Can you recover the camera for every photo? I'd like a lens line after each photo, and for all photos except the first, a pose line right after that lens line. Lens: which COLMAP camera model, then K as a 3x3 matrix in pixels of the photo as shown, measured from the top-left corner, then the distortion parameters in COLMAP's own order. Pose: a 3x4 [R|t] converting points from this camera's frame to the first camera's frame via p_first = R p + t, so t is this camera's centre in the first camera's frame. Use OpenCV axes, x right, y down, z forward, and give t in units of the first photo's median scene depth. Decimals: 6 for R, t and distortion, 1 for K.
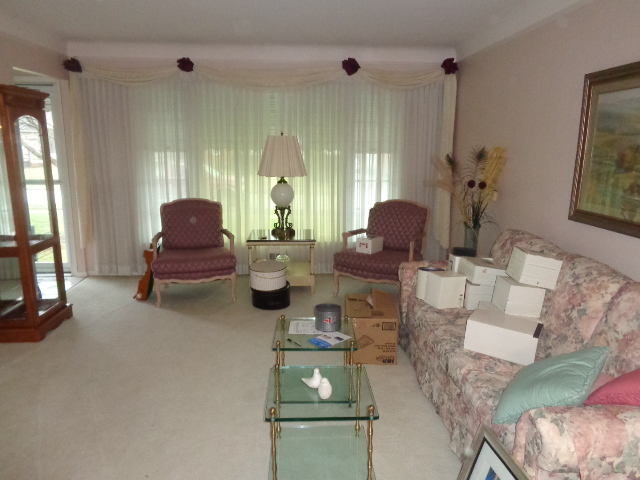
lens RADIAL K [[476.8, 0, 320.0], [0, 476.8, 240.0], [0, 0, 1]] dist [-0.005690, -0.005150]
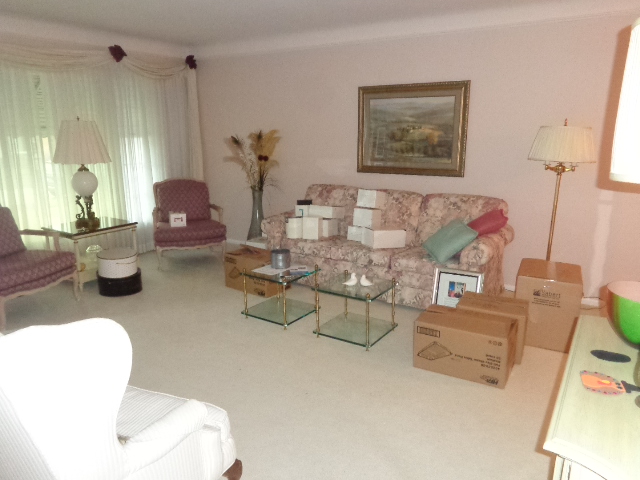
lens RADIAL K [[476.8, 0, 320.0], [0, 476.8, 240.0], [0, 0, 1]] dist [-0.005690, -0.005150]
pose [[0.584136, -0.192556, 0.788484, -0.622408], [0.165265, 0.979317, 0.116725, -0.018066], [-0.794652, 0.062126, 0.603877, 0.063205]]
